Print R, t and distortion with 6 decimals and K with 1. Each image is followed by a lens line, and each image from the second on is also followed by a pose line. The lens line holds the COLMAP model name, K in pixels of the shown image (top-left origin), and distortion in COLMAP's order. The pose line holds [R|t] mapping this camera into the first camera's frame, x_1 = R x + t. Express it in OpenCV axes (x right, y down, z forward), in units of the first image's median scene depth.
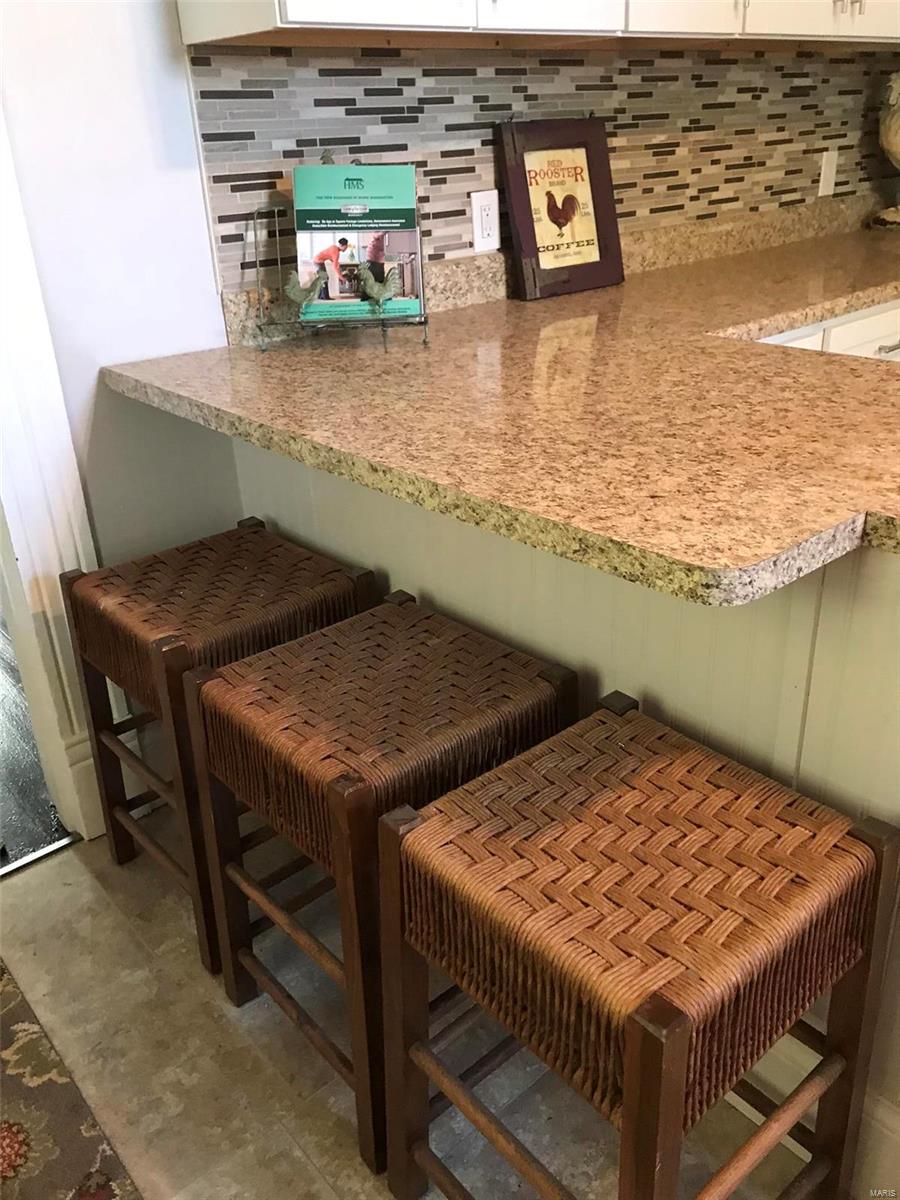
lens RADIAL K [[978.1, 0, 452.9], [0, 978.1, 592.4], [0, 0, 1]] dist [0.043435, -0.053041]
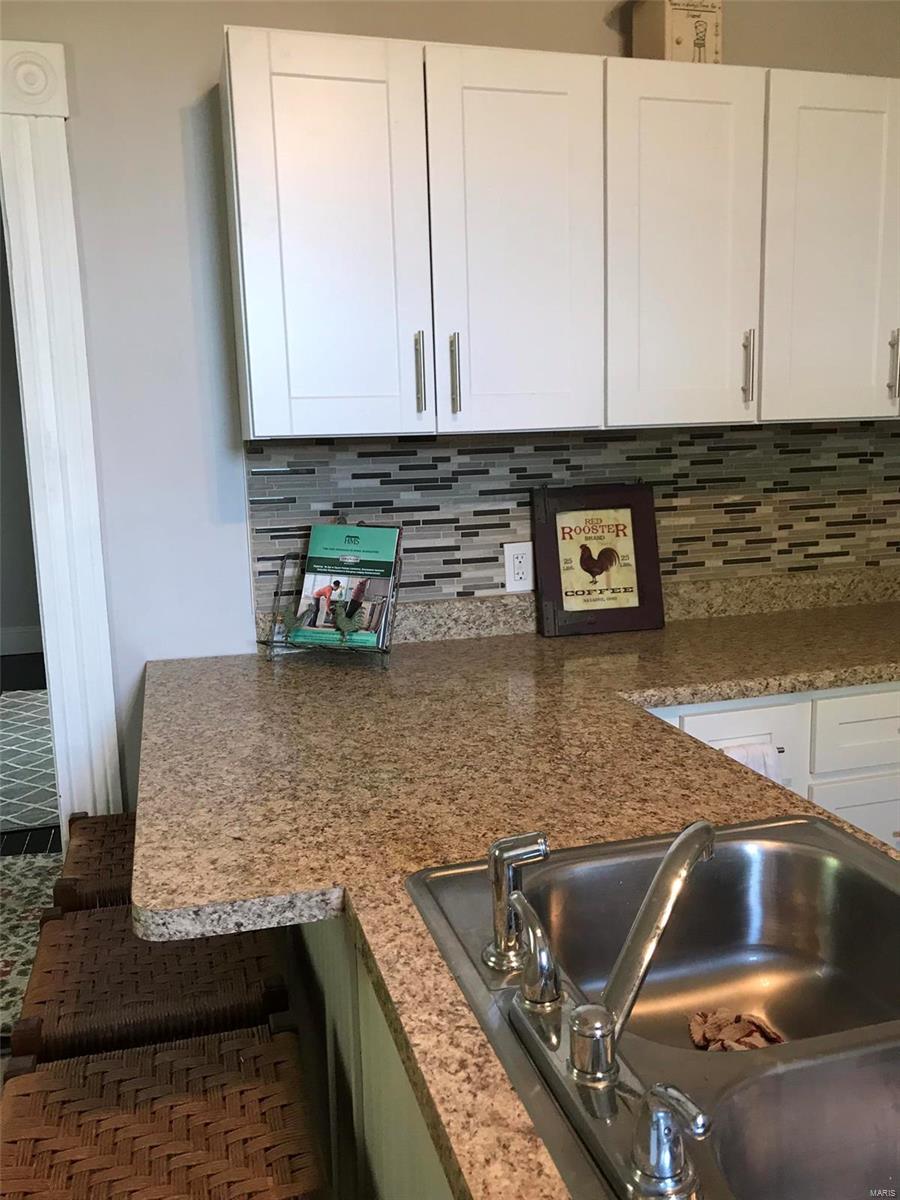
lens RADIAL K [[978.1, 0, 438.1], [0, 978.1, 604.0], [0, 0, 1]] dist [0.043435, -0.053041]
pose [[0.900168, 0.087355, -0.426693, 0.519420], [-0.193109, 0.958171, -0.211228, -0.094358], [0.390393, 0.272538, 0.879384, -0.023493]]
